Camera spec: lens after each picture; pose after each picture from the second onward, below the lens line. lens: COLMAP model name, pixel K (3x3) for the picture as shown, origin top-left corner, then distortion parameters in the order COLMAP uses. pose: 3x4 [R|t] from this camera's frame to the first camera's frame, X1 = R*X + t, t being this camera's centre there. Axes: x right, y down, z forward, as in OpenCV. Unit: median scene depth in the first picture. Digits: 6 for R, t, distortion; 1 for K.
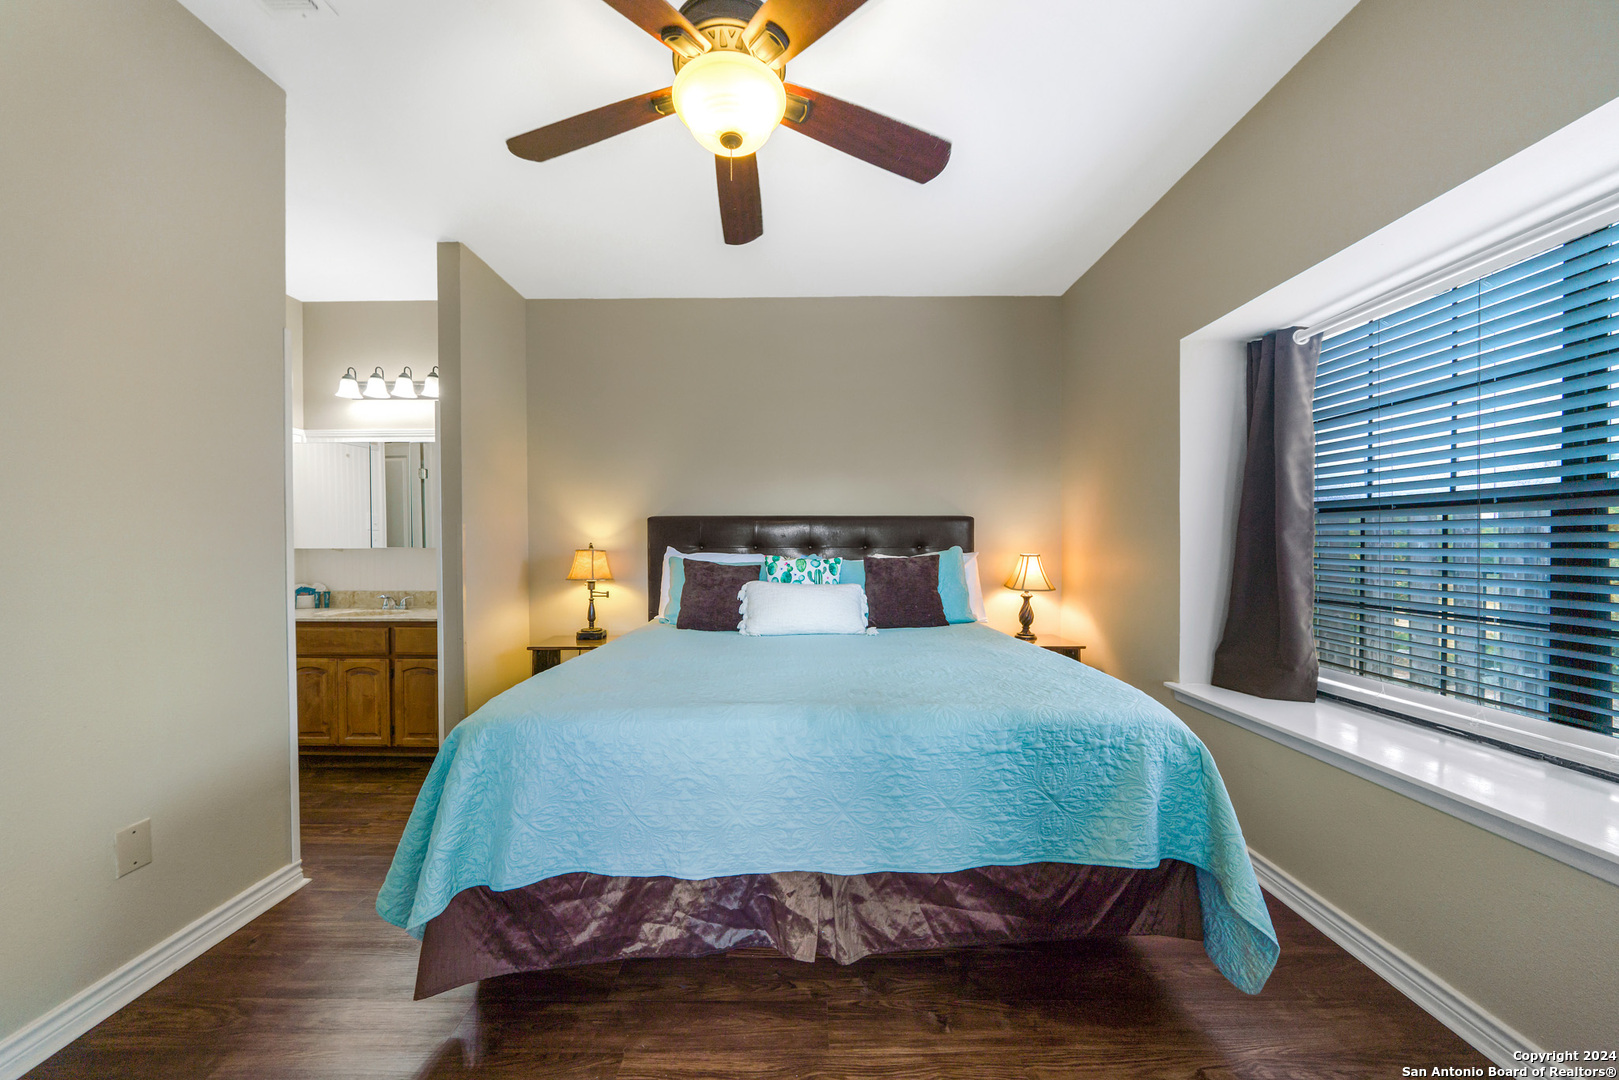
lens RADIAL K [[561.8, 0, 805.3], [0, 561.8, 544.2], [0, 0, 1]] dist [-0.000416, 0.000180]
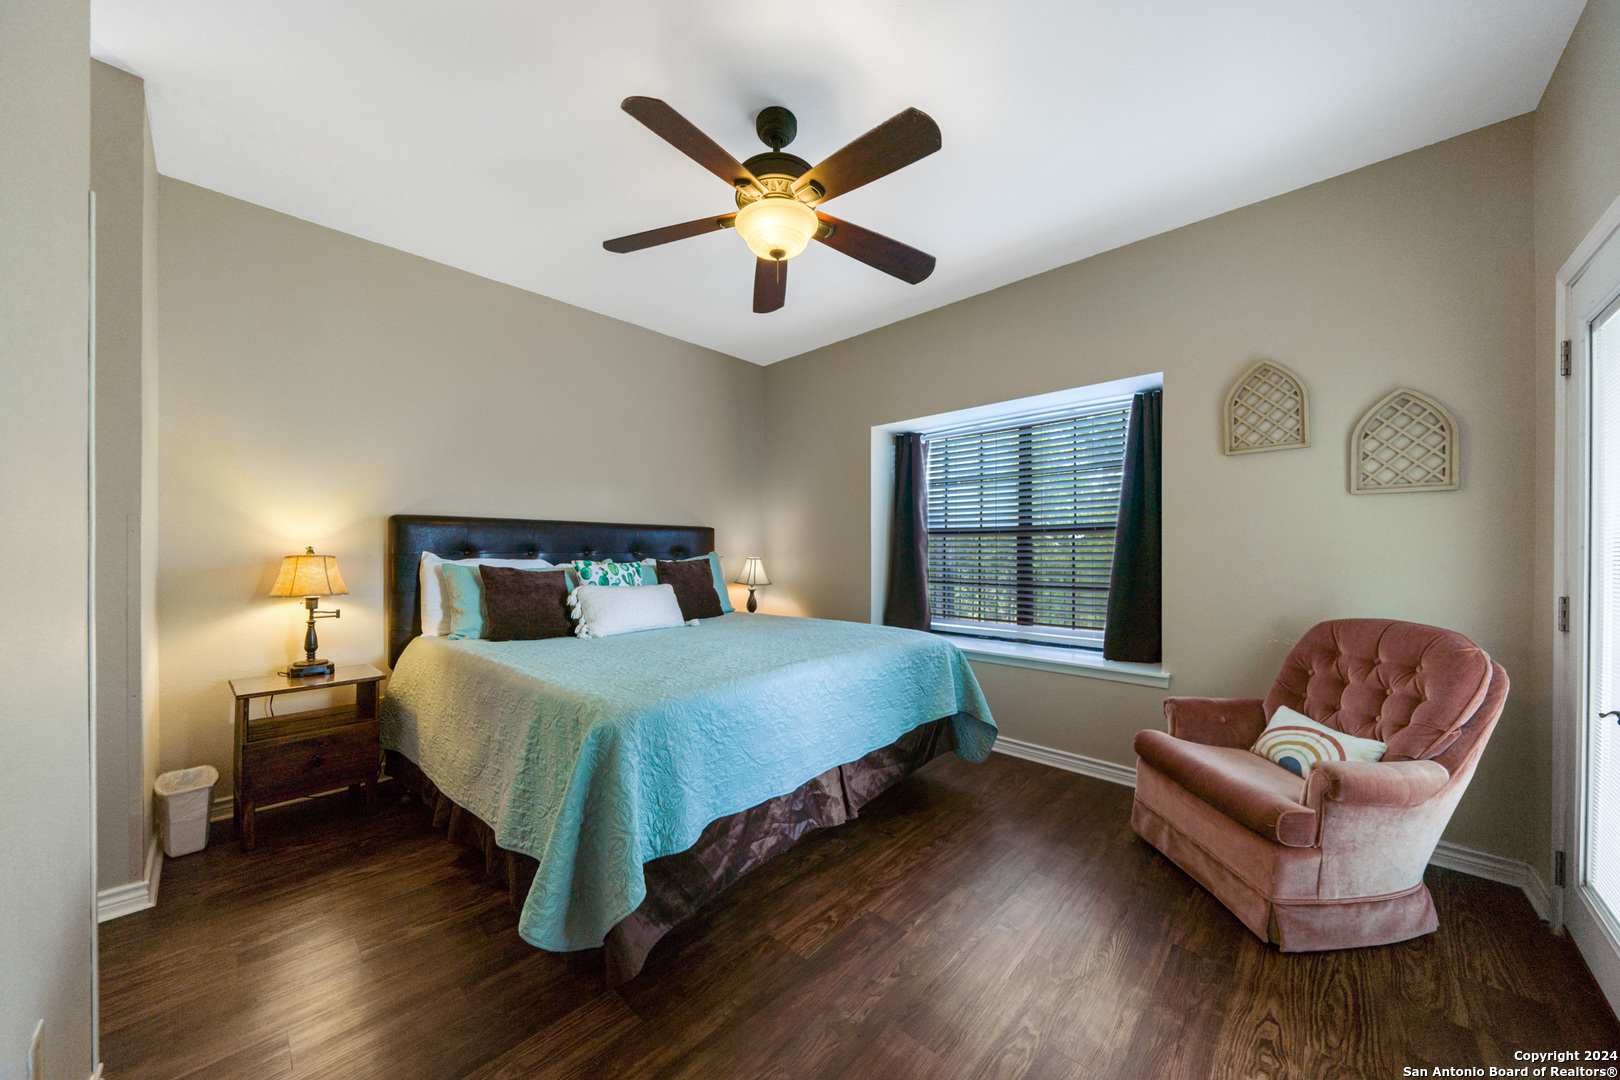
lens RADIAL K [[562.1, 0, 806.8], [0, 562.1, 547.0], [0, 0, 1]] dist [-0.000416, 0.000180]
pose [[0.677939, 0.009191, 0.735061, -1.045942], [-0.003419, 0.999950, -0.009350, 0.008491], [-0.735110, 0.003826, 0.677937, 0.032644]]
